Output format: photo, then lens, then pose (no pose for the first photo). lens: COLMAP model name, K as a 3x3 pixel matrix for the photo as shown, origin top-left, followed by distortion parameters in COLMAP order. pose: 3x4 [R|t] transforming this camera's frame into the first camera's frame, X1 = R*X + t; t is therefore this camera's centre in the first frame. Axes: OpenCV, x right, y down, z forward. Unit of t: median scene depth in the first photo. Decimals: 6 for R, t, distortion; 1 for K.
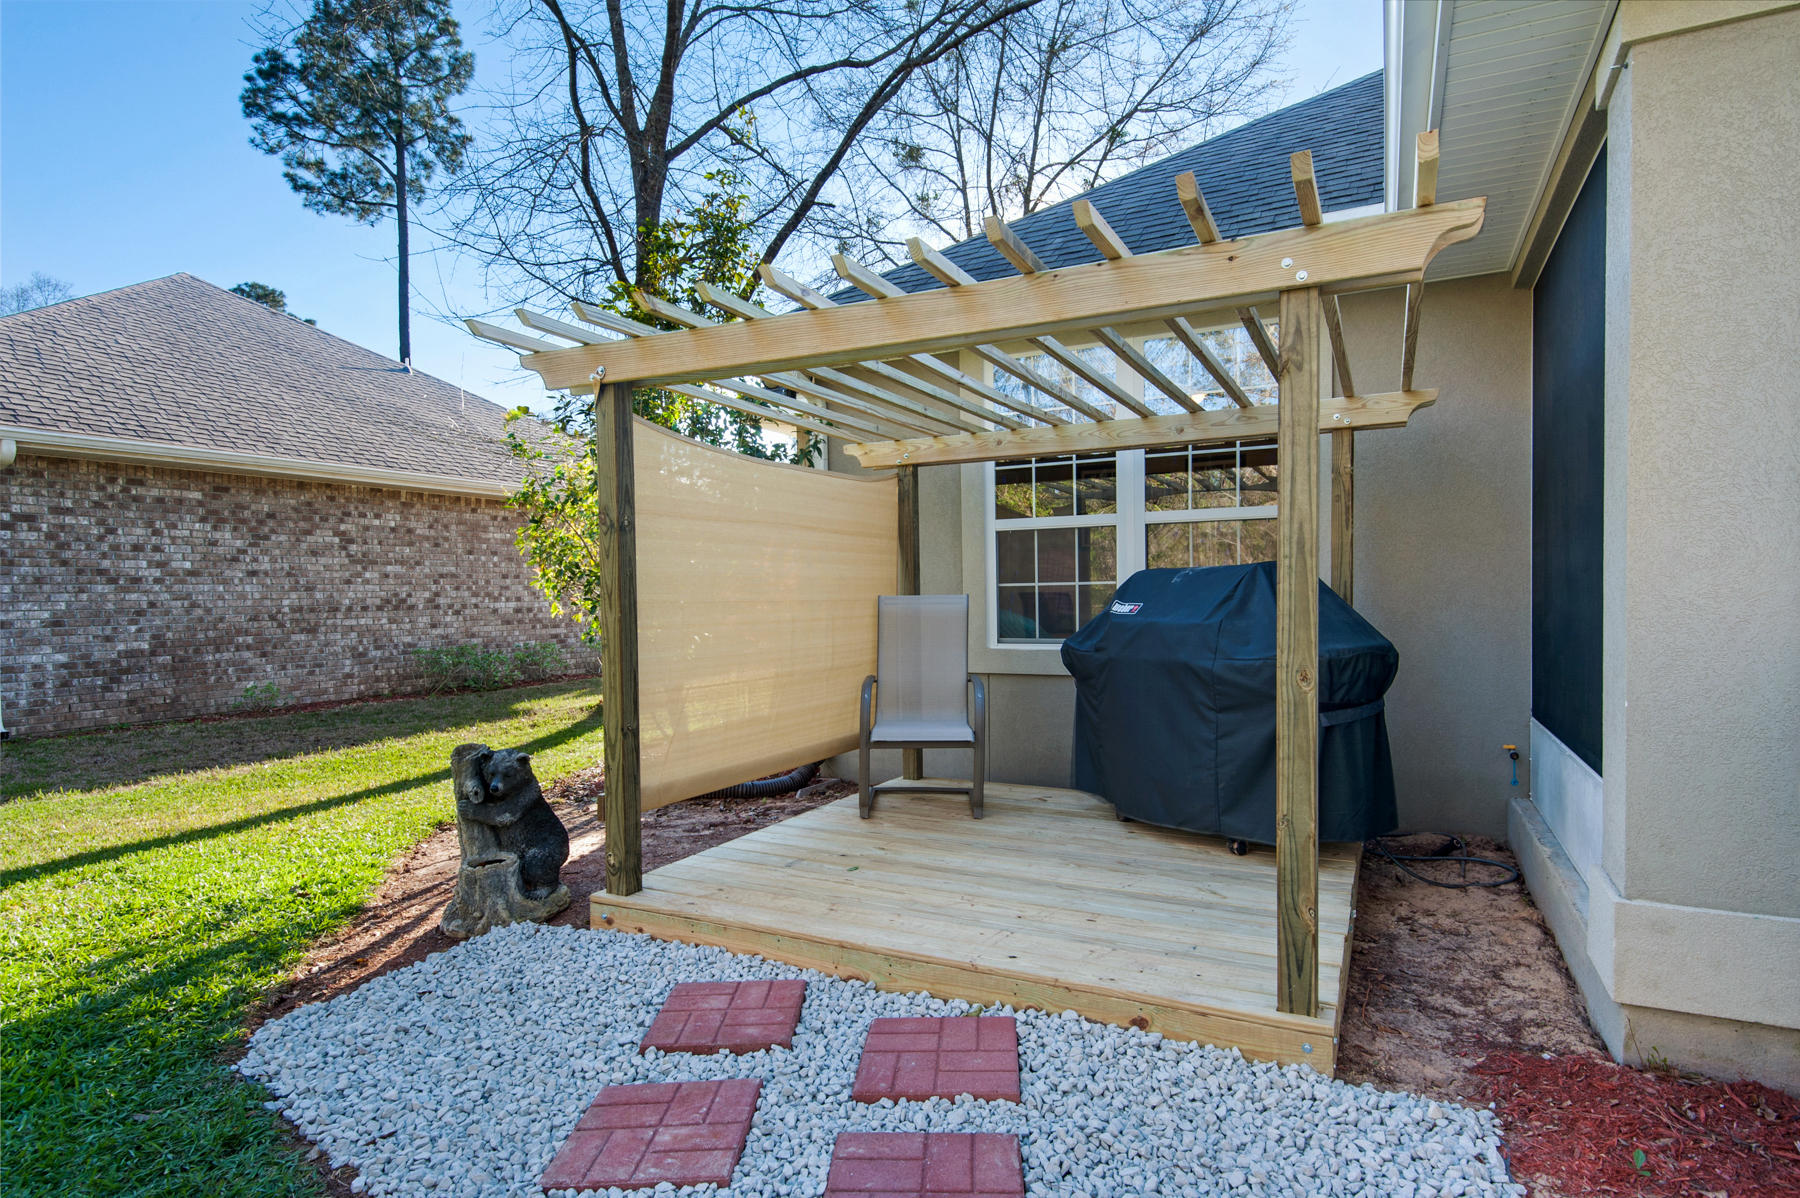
lens RADIAL K [[954.4, 0, 900.0], [0, 954.4, 599.0], [0, 0, 1]] dist [-0.000628, -0.000216]
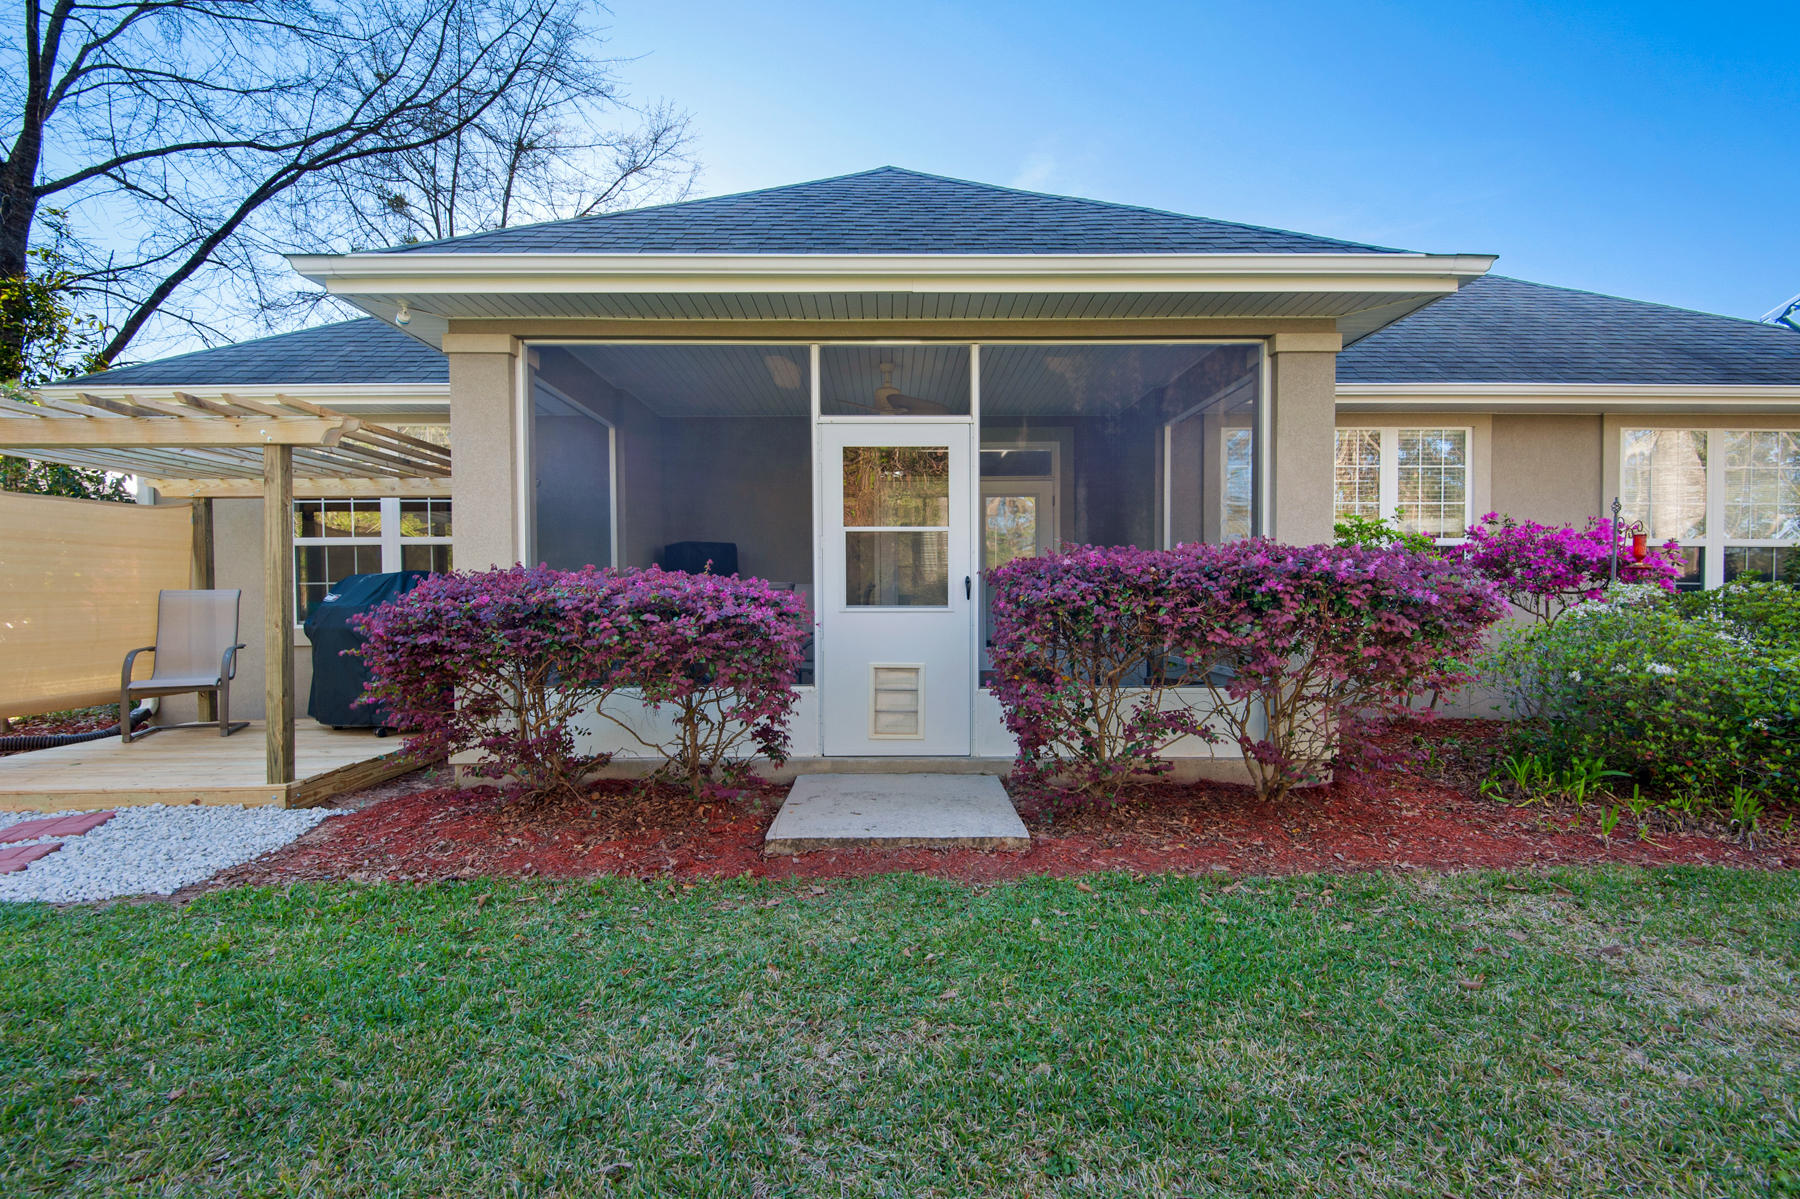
lens RADIAL K [[842.9, 0, 900.0], [0, 842.9, 599.5], [0, 0, 1]] dist [-0.000069, -0.000703]
pose [[0.885594, 0.010693, 0.464337, 0.217107], [-0.007492, 0.999934, -0.008737, 0.008684], [-0.464400, 0.004259, 0.885615, -0.365009]]
